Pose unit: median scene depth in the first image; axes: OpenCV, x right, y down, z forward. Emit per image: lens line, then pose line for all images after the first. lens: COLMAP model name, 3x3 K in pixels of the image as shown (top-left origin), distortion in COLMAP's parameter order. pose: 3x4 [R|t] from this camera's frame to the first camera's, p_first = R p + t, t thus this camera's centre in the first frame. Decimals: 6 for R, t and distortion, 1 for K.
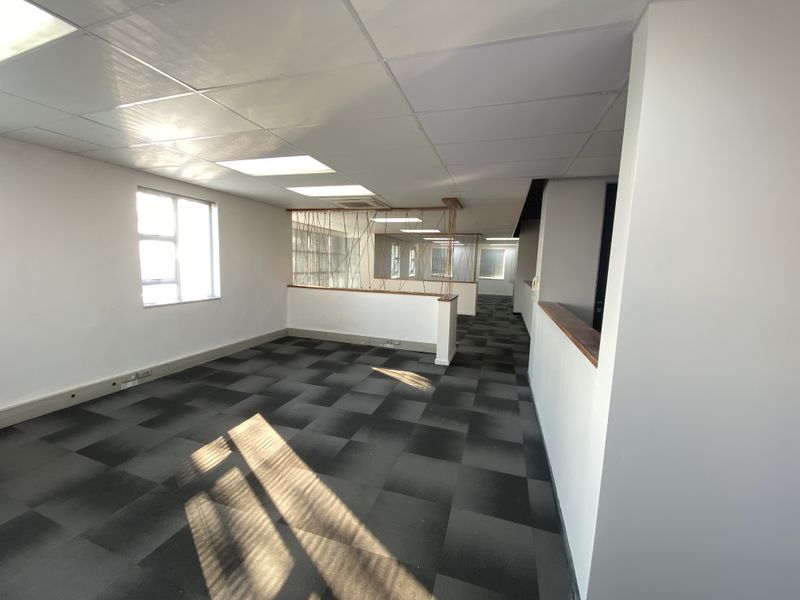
lens RADIAL K [[322.2, 0, 397.4], [0, 322.2, 299.9], [0, 0, 1]] dist [-0.010444, -0.002937]
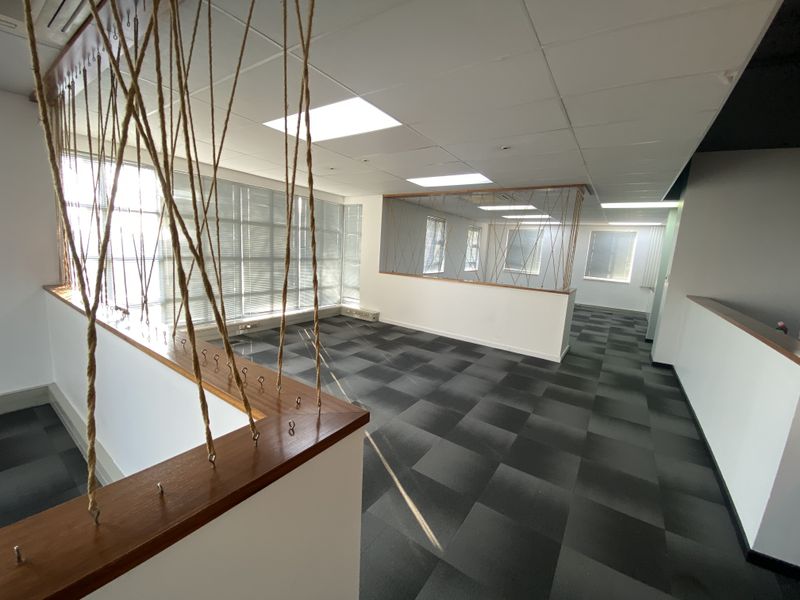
lens RADIAL K [[322.2, 0, 395.9], [0, 322.2, 303.5], [0, 0, 1]] dist [-0.010444, -0.002937]
pose [[0.955096, 0.072658, -0.287249, 0.147764], [-0.060670, 0.996883, 0.050432, -0.048559], [0.290018, -0.030740, 0.956527, 0.504484]]
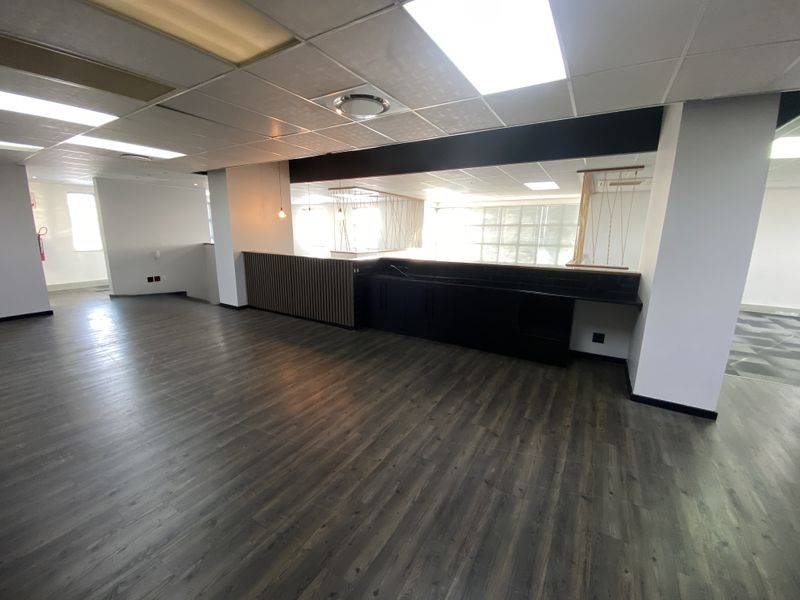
lens RADIAL K [[322.2, 0, 398.2], [0, 322.2, 298.5], [0, 0, 1]] dist [-0.010444, -0.002937]
pose [[-0.234552, 0.146037, -0.961072, 0.872259], [-0.124869, 0.975935, 0.178770, -0.052536], [0.964050, 0.161939, -0.210672, 0.878313]]
